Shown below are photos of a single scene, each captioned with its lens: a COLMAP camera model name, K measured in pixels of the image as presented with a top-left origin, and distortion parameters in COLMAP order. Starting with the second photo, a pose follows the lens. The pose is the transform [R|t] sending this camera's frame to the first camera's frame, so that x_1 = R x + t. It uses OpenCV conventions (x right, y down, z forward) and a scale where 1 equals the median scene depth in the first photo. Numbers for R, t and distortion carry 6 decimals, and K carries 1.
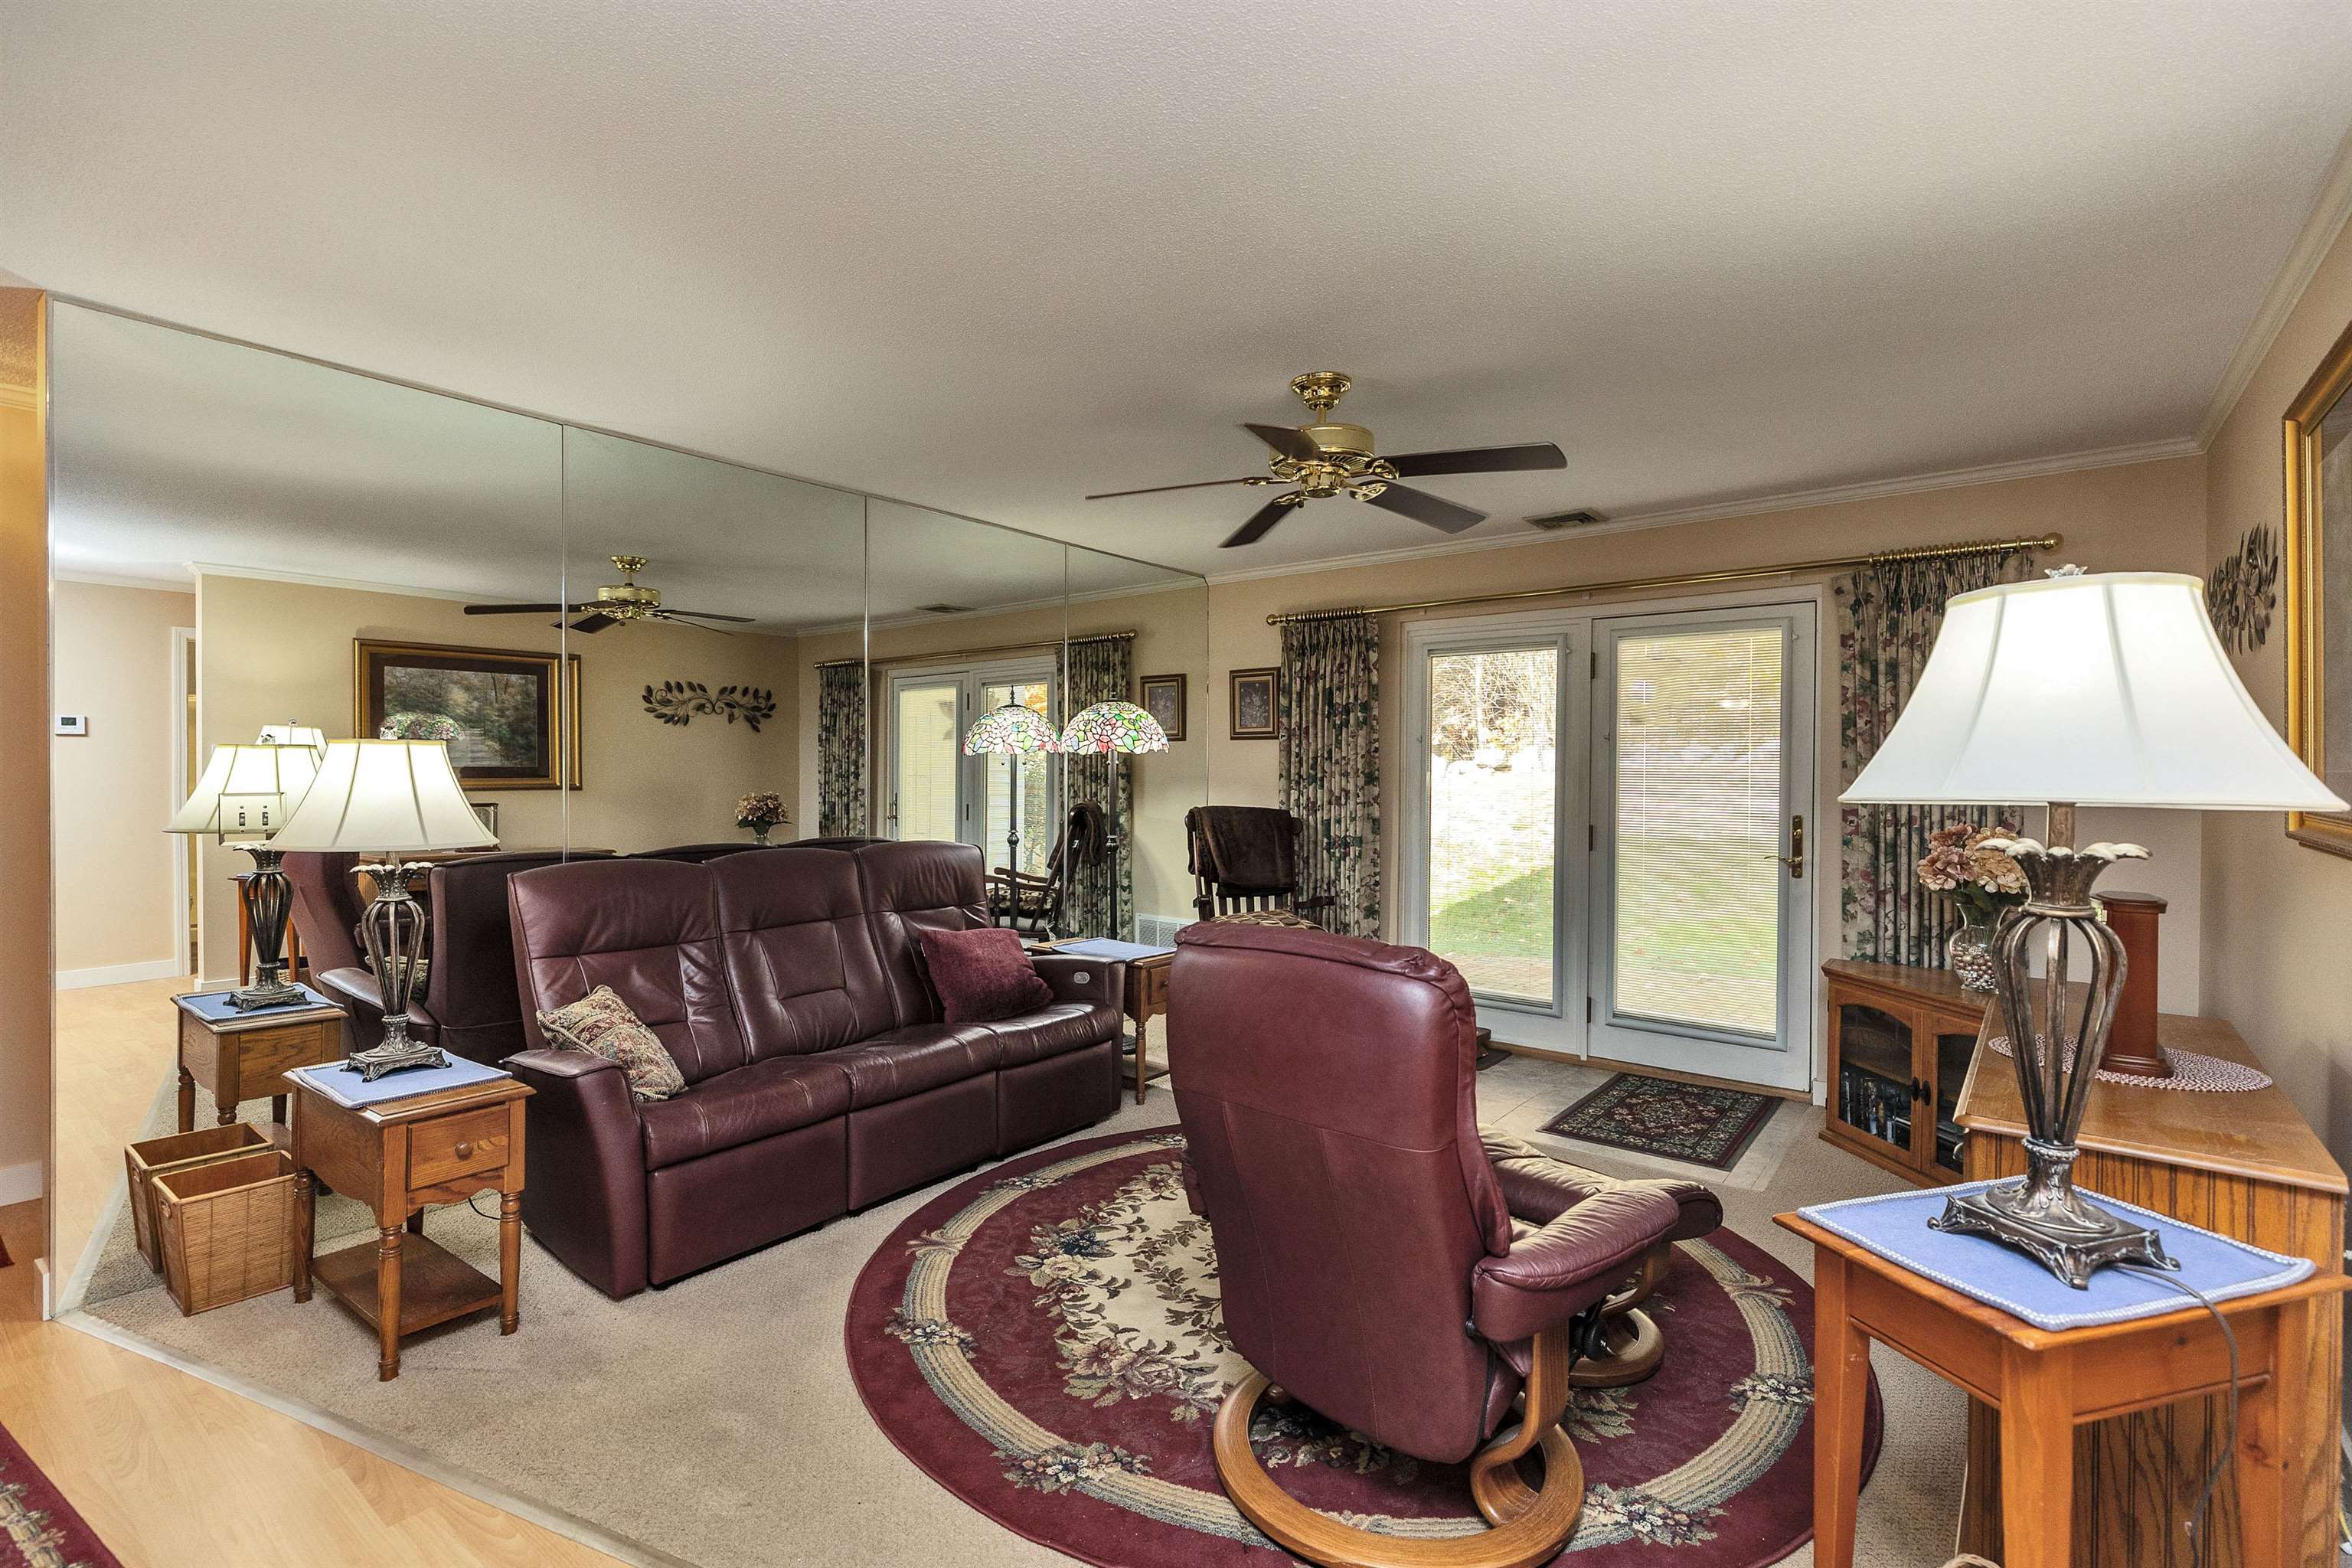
lens RADIAL K [[1064.2, 0, 1194.6], [0, 1064.2, 770.1], [0, 0, 1]] dist [0.006966, -0.001558]
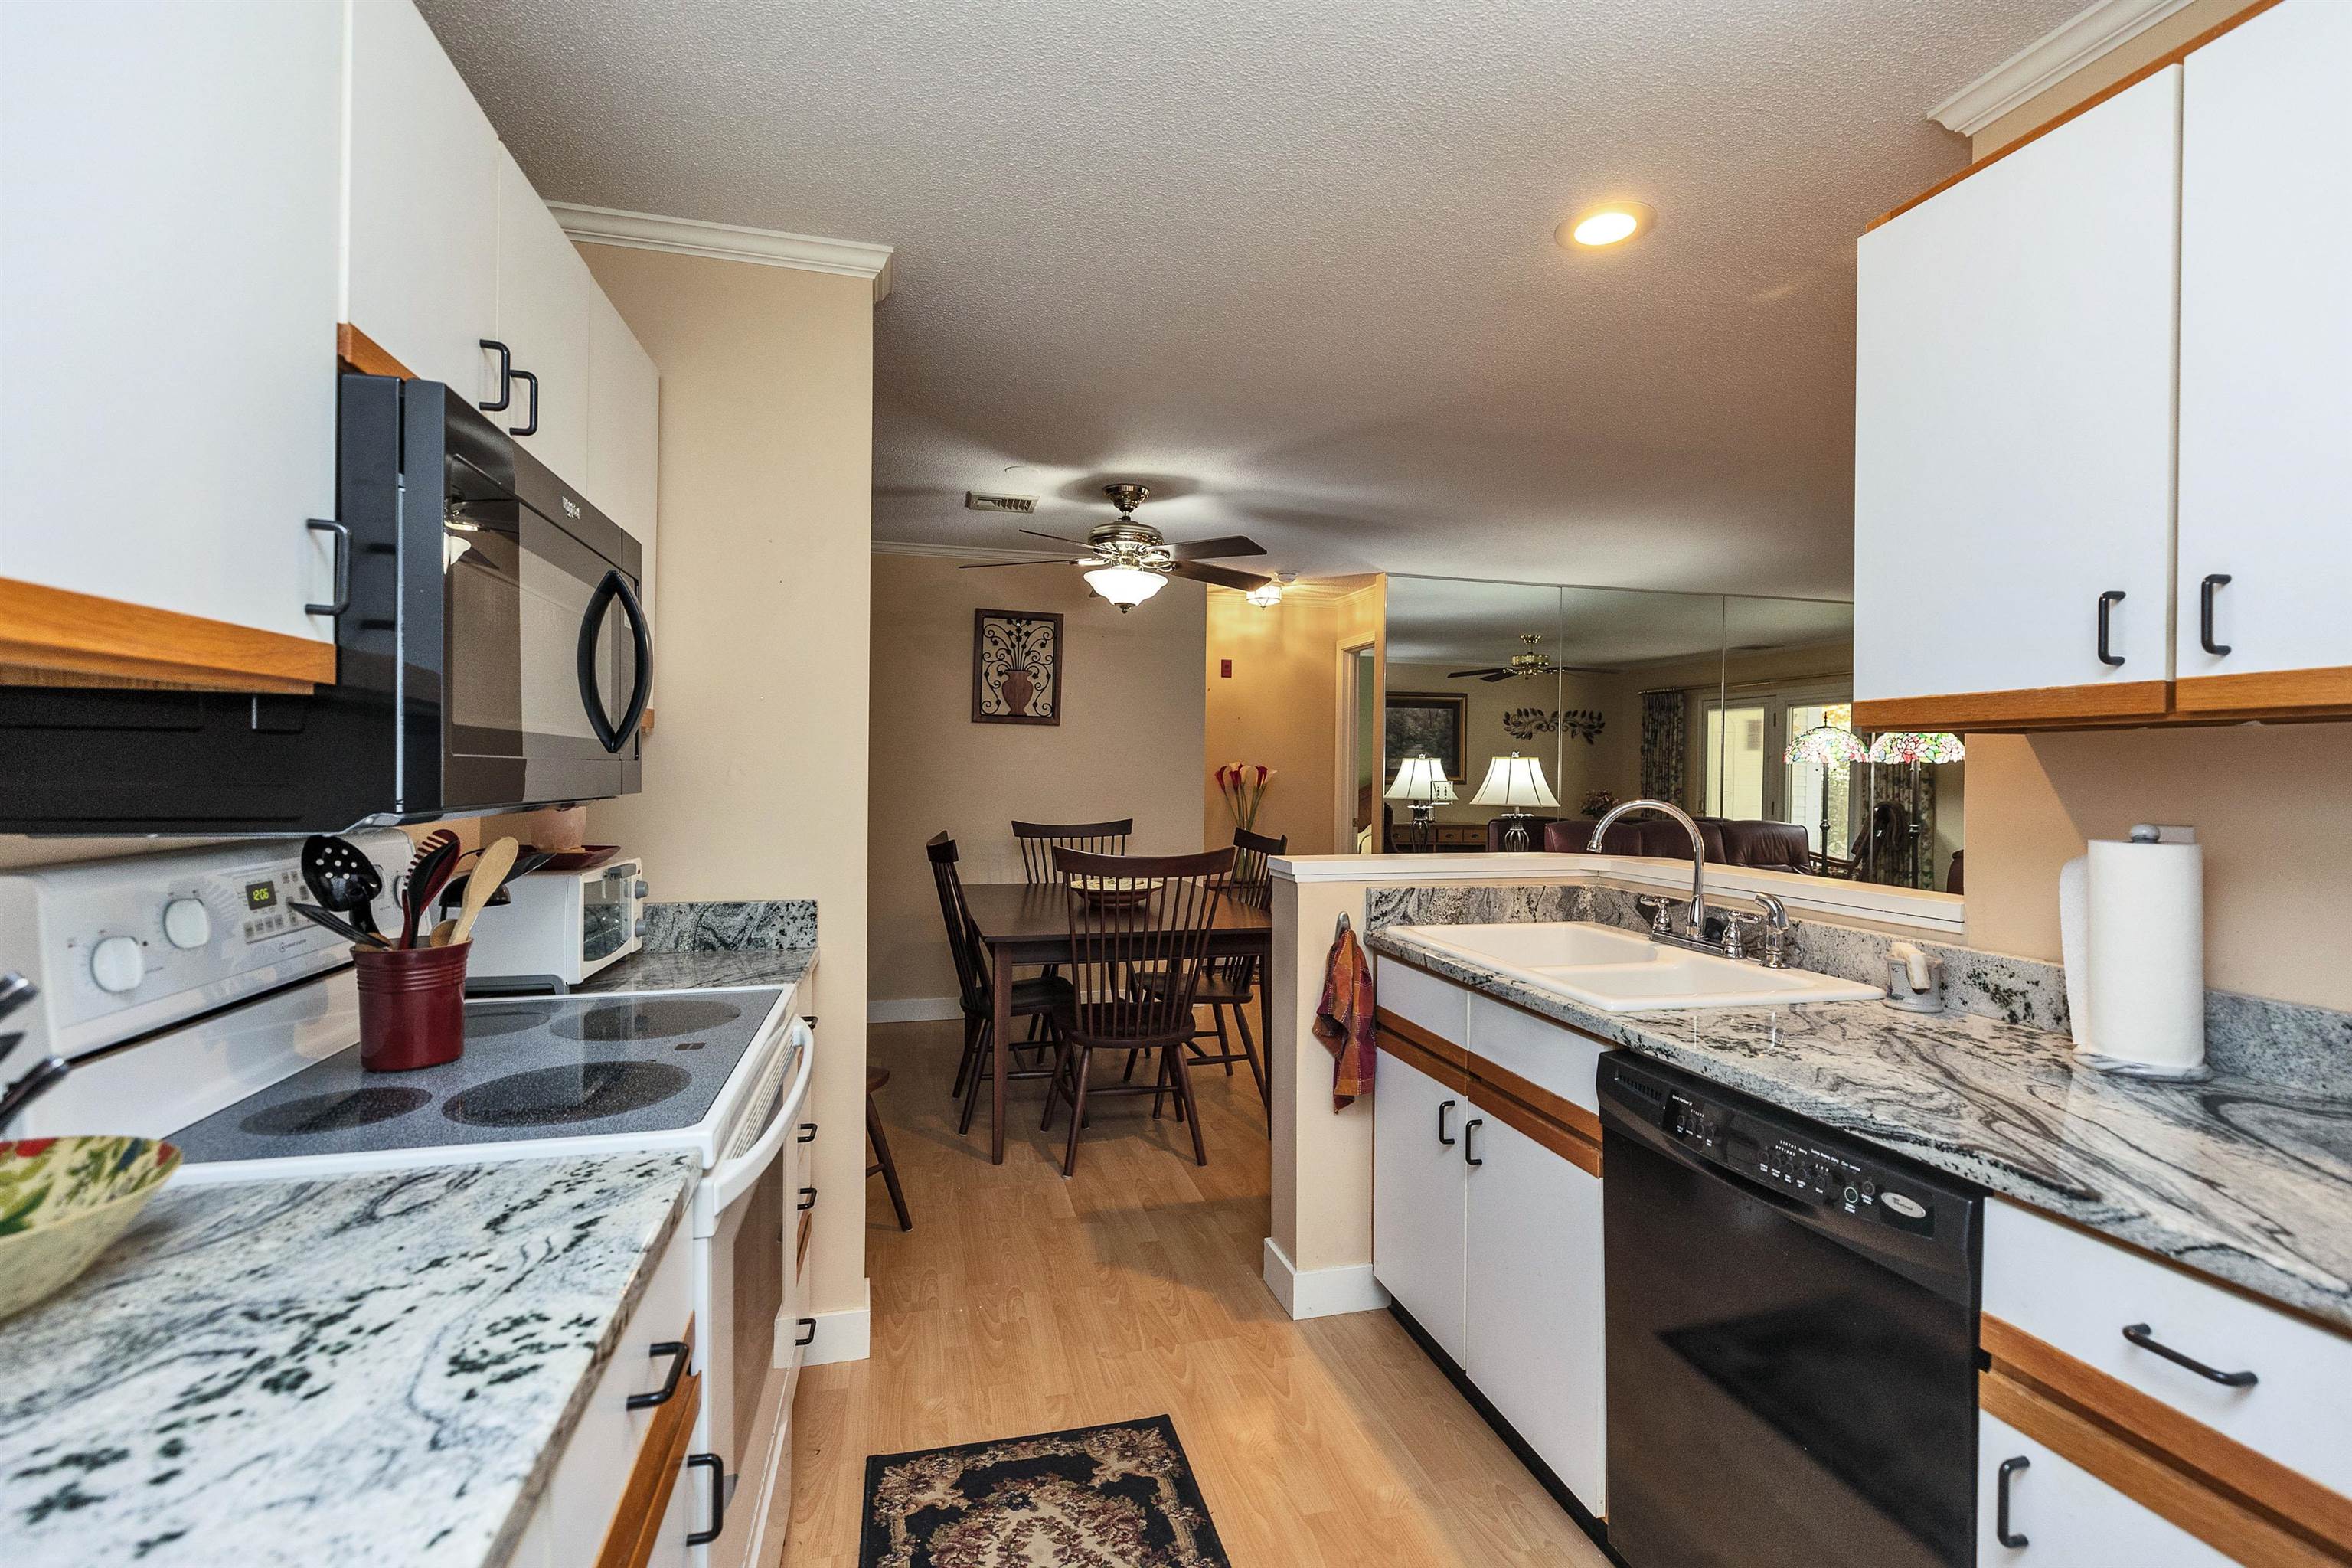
lens RADIAL K [[1064.2, 0, 1183.4], [0, 1064.2, 769.0], [0, 0, 1]] dist [0.006966, -0.001558]
pose [[0.779826, 0.006982, -0.625958, 0.040132], [-0.010435, 0.999944, -0.001846, 0.003710], [0.625910, 0.007971, 0.779855, -0.553986]]
